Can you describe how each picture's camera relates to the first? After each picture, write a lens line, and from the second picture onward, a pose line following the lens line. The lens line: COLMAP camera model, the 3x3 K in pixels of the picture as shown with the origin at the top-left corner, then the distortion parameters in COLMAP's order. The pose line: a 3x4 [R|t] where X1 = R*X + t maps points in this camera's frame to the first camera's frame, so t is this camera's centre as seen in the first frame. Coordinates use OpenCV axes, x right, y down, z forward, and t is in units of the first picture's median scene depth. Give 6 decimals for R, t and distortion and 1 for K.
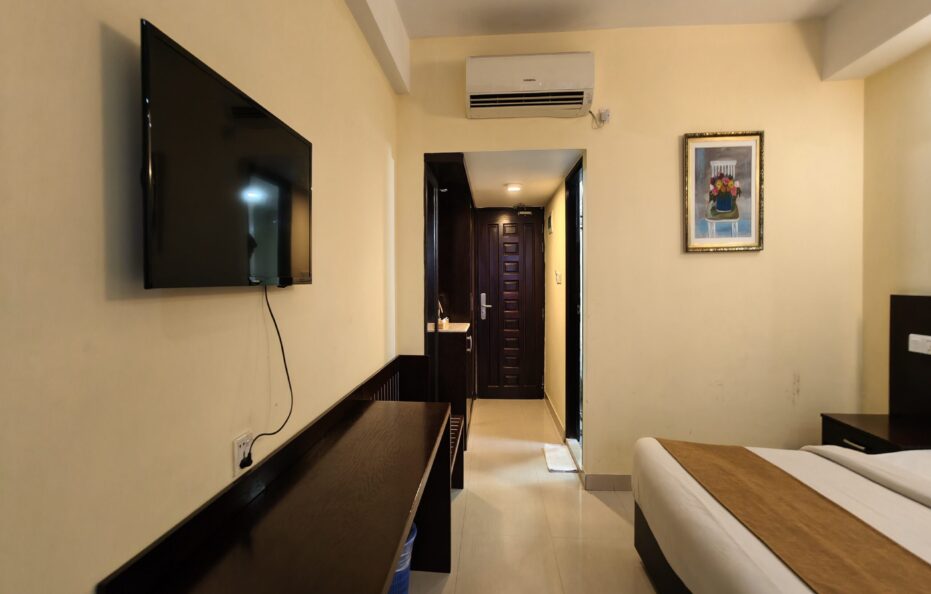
lens RADIAL K [[377.6, 0, 462.8], [0, 377.6, 280.5], [0, 0, 1]] dist [-0.031044, 0.019575]
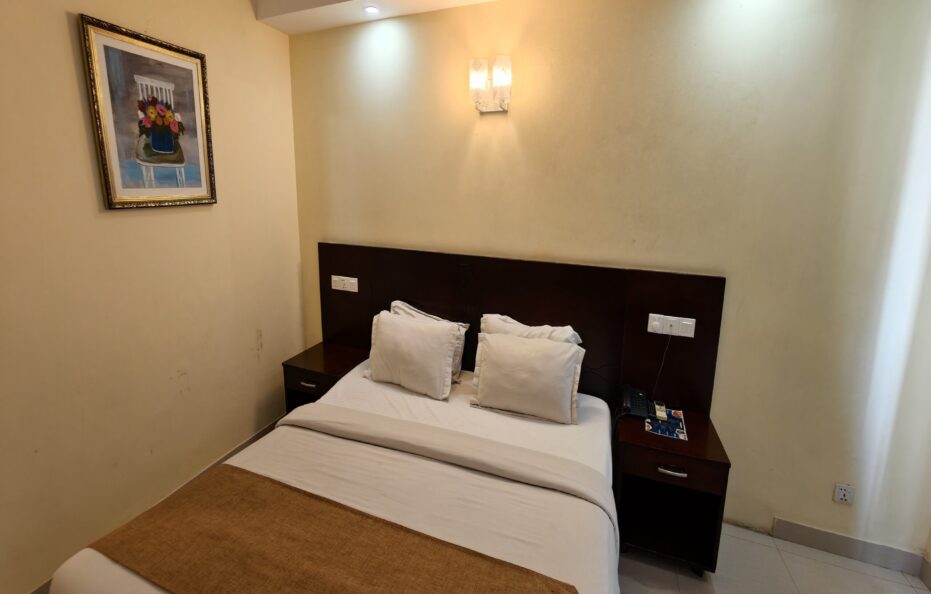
lens RADIAL K [[384.4, 0, 466.7], [0, 384.4, 247.1], [0, 0, 1]] dist [-0.030669, 0.021608]
pose [[0.280599, -0.143689, 0.949009, 0.129322], [-0.008370, 0.988327, 0.152117, -0.119456], [-0.959789, -0.050627, 0.276120, 0.211023]]
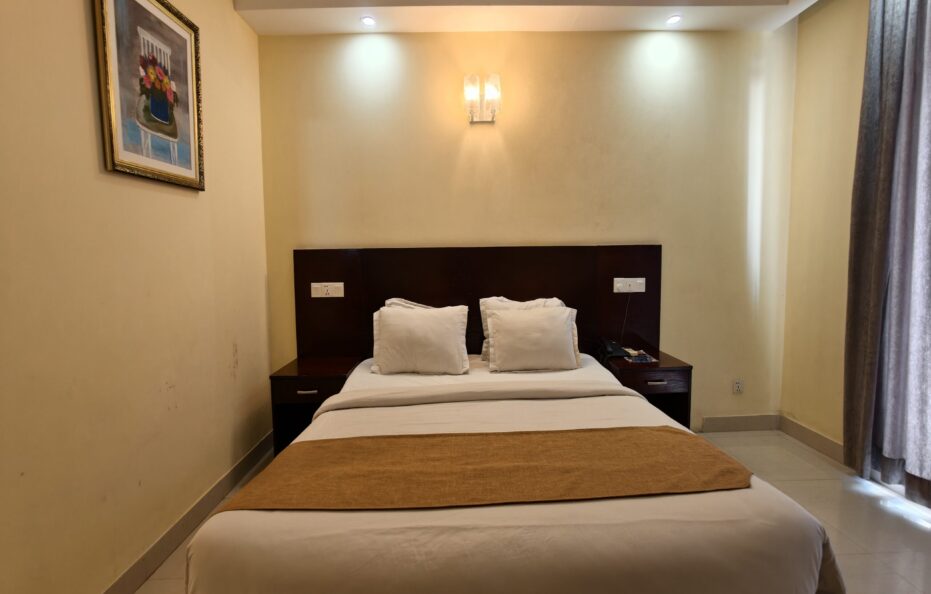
lens RADIAL K [[377.6, 0, 462.8], [0, 377.6, 280.5], [0, 0, 1]] dist [-0.031044, 0.019575]
pose [[-0.090295, -0.062215, 0.993970, -0.005211], [0.020830, 0.997711, 0.064342, 0.060516], [-0.995697, 0.026514, -0.088792, 0.546682]]
